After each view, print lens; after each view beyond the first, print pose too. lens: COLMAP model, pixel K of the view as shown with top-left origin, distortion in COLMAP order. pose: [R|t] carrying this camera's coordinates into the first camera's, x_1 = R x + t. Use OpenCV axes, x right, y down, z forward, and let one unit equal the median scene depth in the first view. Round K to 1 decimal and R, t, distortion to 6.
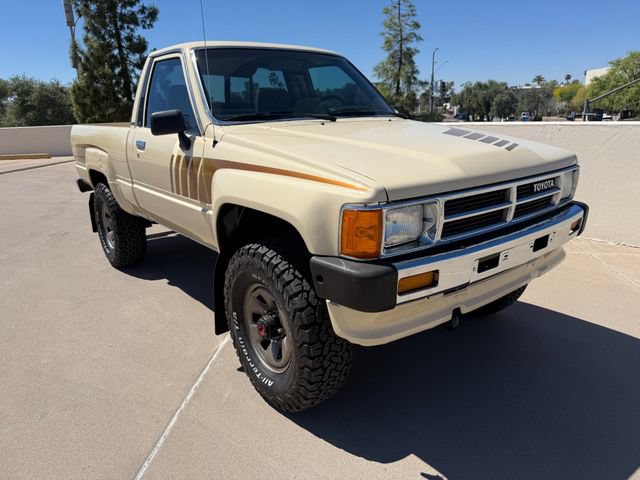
lens RADIAL K [[459.2, 0, 320.0], [0, 459.2, 240.0], [0, 0, 1]] dist [-0.001975, -0.008604]
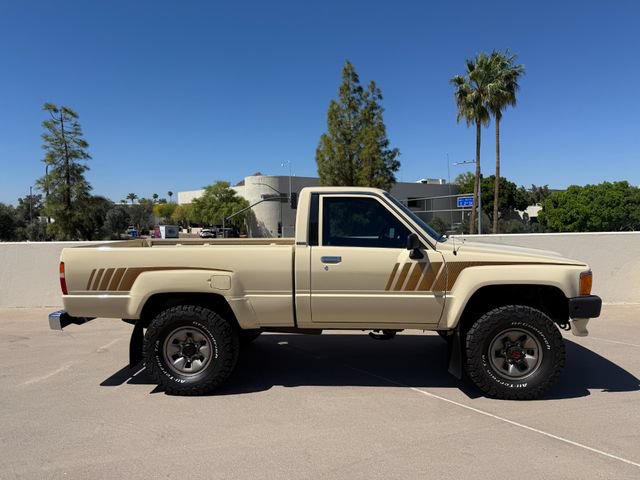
lens RADIAL K [[452.8, 0, 320.0], [0, 452.8, 240.0], [0, 0, 1]] dist [0.078646, -0.121072]
pose [[0.684783, -0.018155, 0.728521, -0.167093], [0.192091, 0.968832, -0.156416, -0.008627], [-0.702975, 0.247053, 0.666927, 0.021494]]
